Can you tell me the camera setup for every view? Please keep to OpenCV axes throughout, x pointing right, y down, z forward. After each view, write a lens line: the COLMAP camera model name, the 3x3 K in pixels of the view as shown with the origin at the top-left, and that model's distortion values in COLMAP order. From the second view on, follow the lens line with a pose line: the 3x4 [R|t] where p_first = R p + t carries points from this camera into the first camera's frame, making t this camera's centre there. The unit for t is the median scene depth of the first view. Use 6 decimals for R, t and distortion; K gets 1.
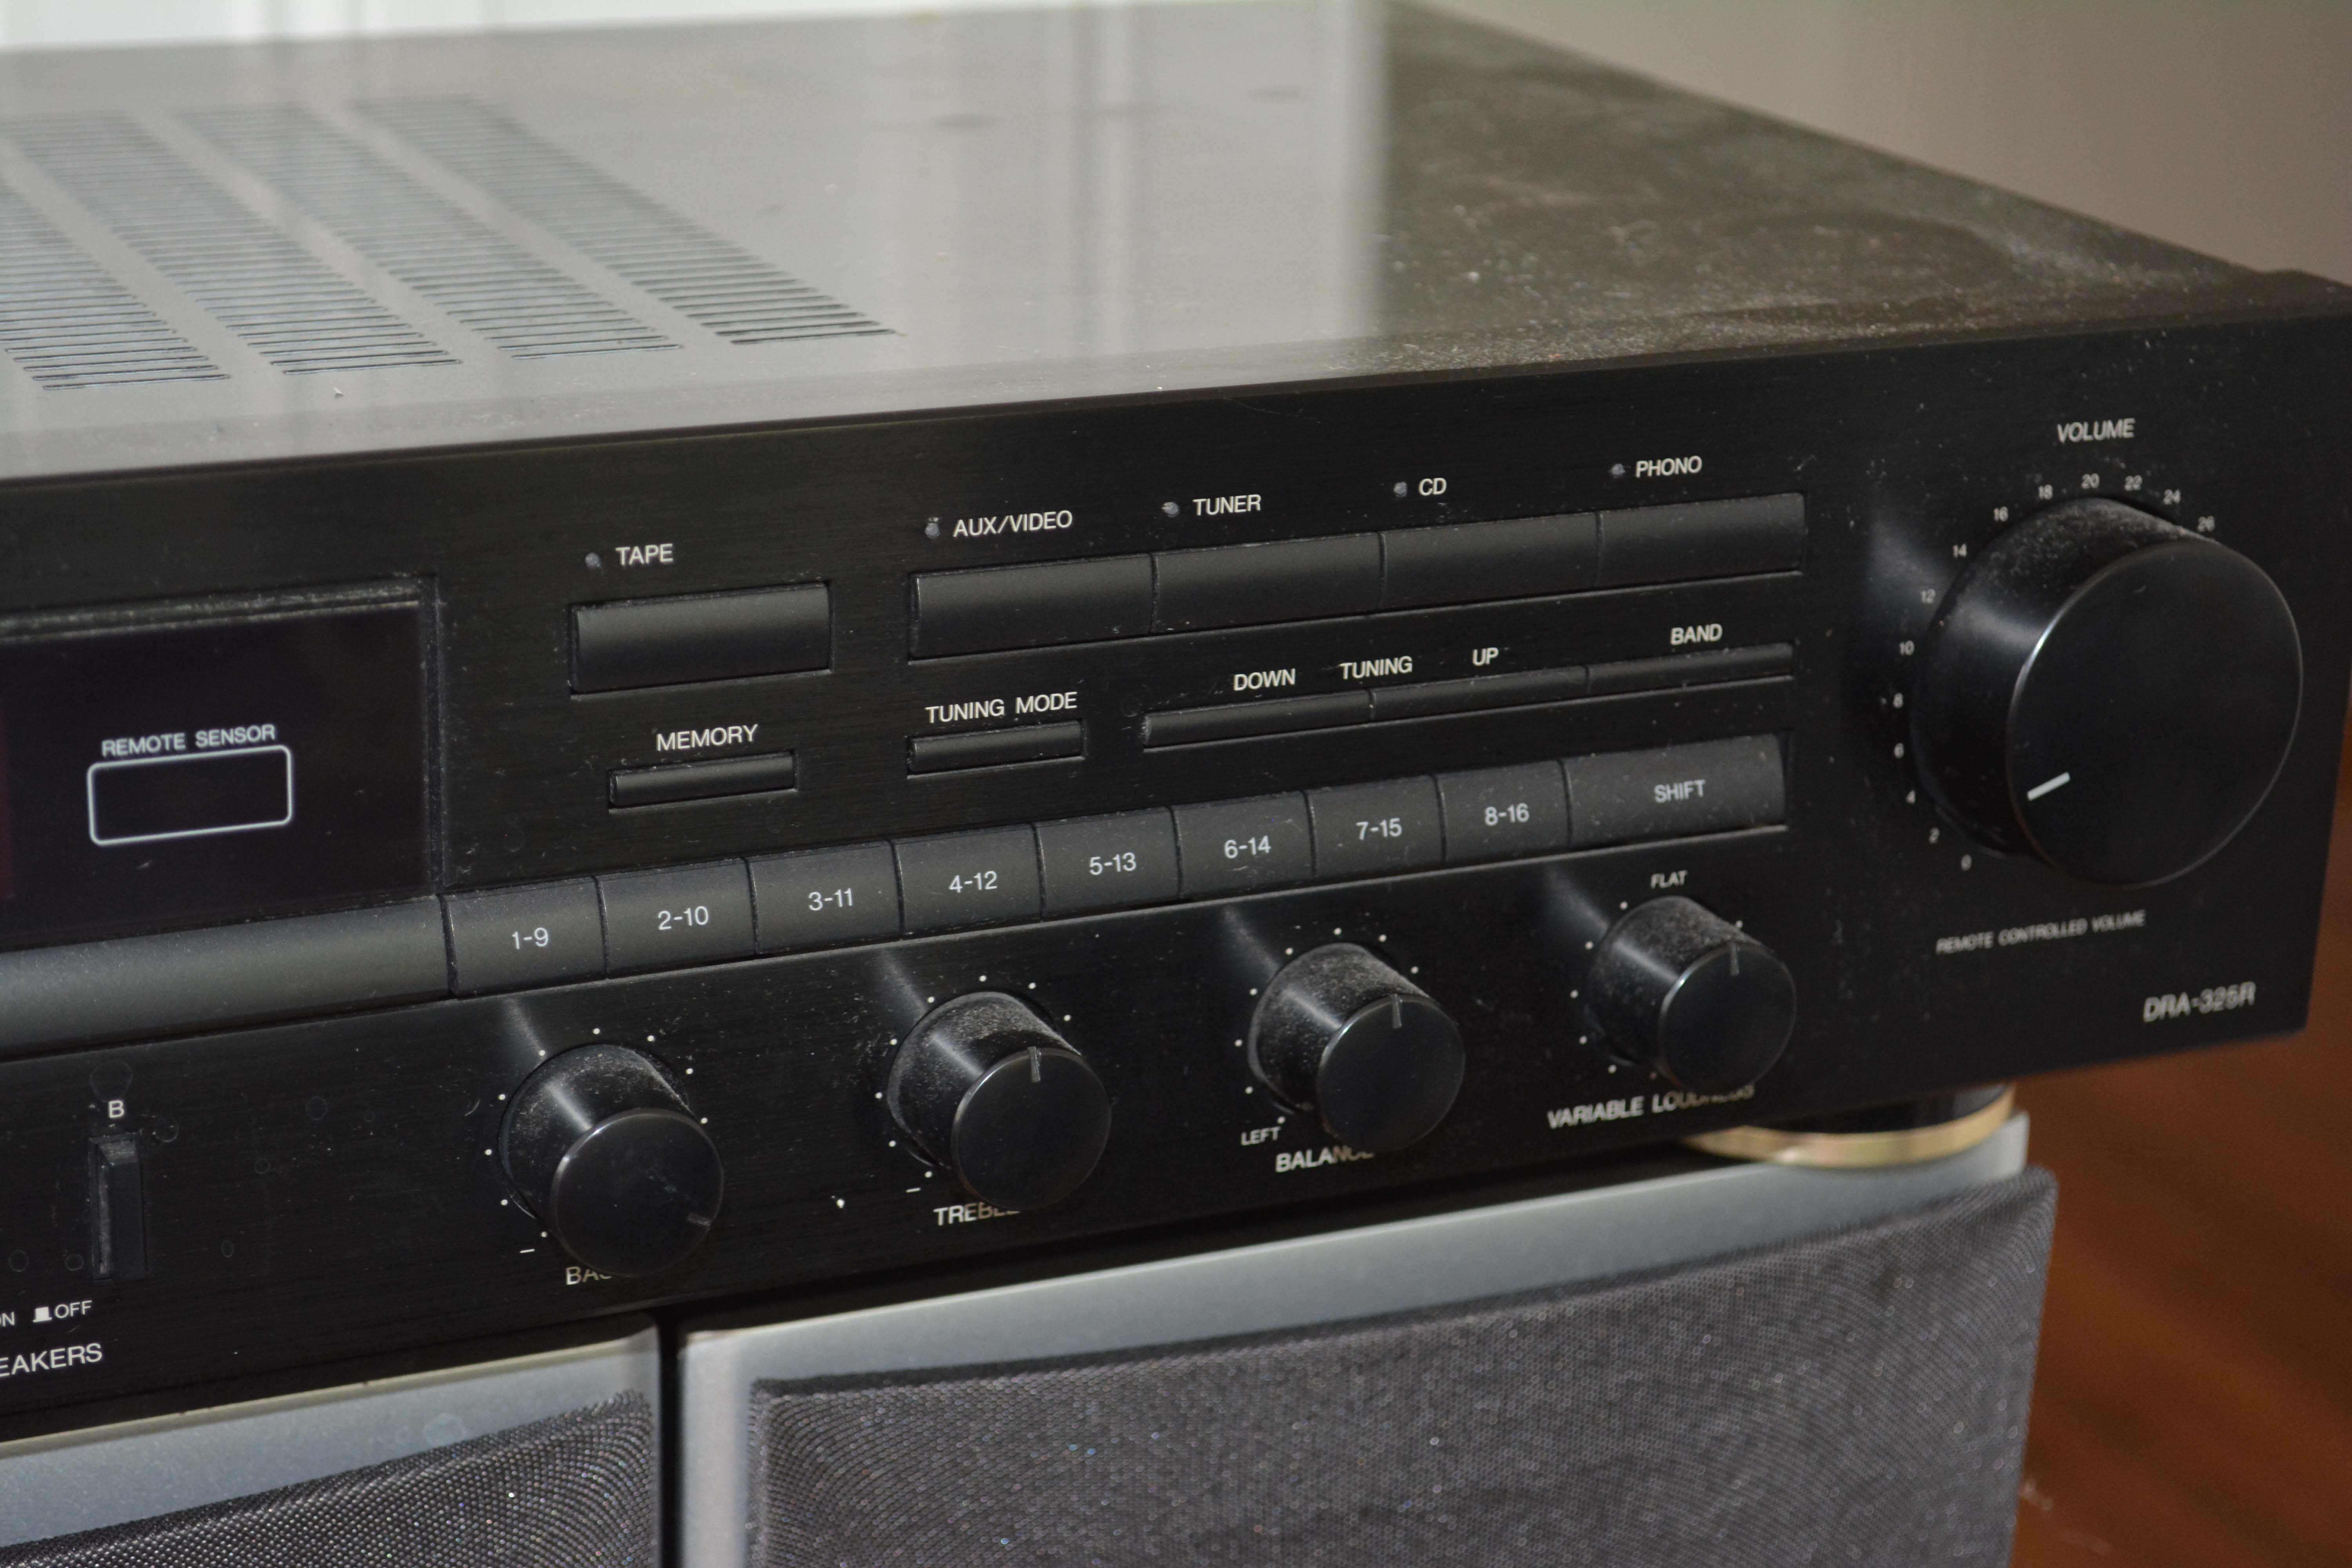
lens RADIAL K [[4295.1, 0, 1173.9], [0, 4295.1, 813.0], [0, 0, 1]] dist [0.011475, 0.054335]
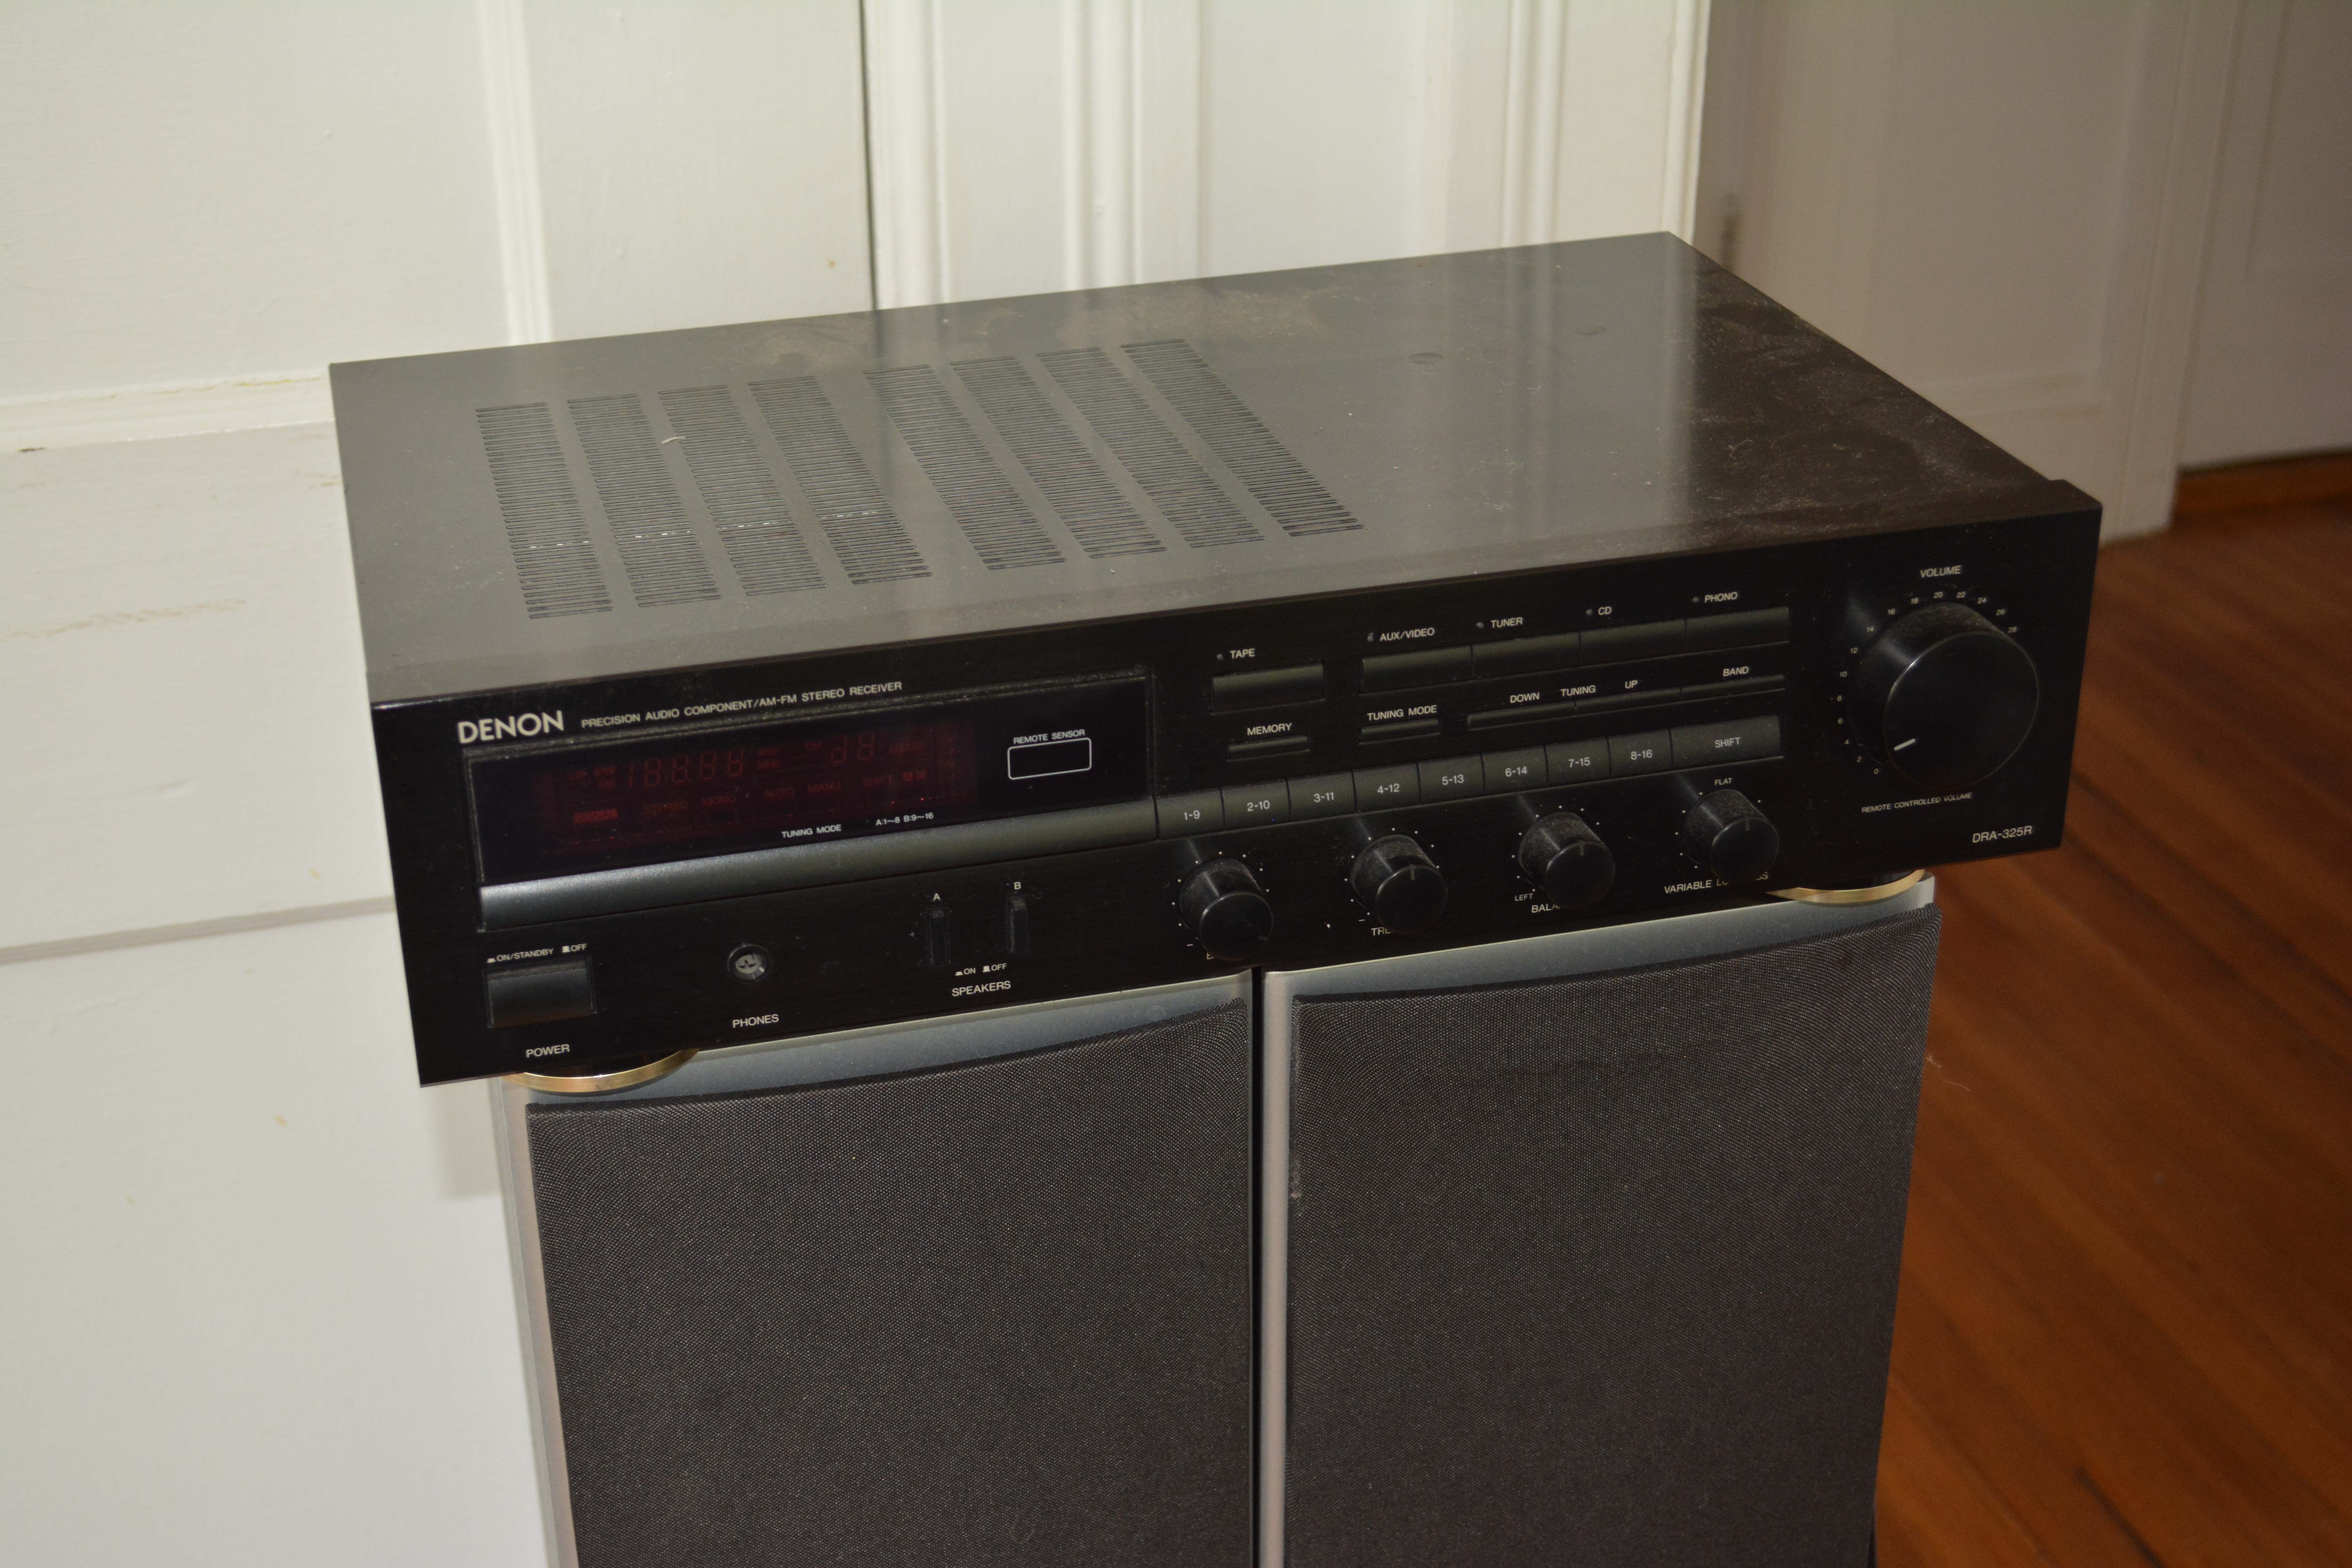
lens RADIAL K [[3171.9, 0, 1176.0], [0, 3171.9, 784.0], [0, 0, 1]] dist [-0.031598, -0.016075]
pose [[0.984451, 0.032573, -0.172611, 0.130351], [-0.012081, 0.992885, 0.118461, -0.181959], [0.175241, -0.114534, 0.977841, -0.640946]]
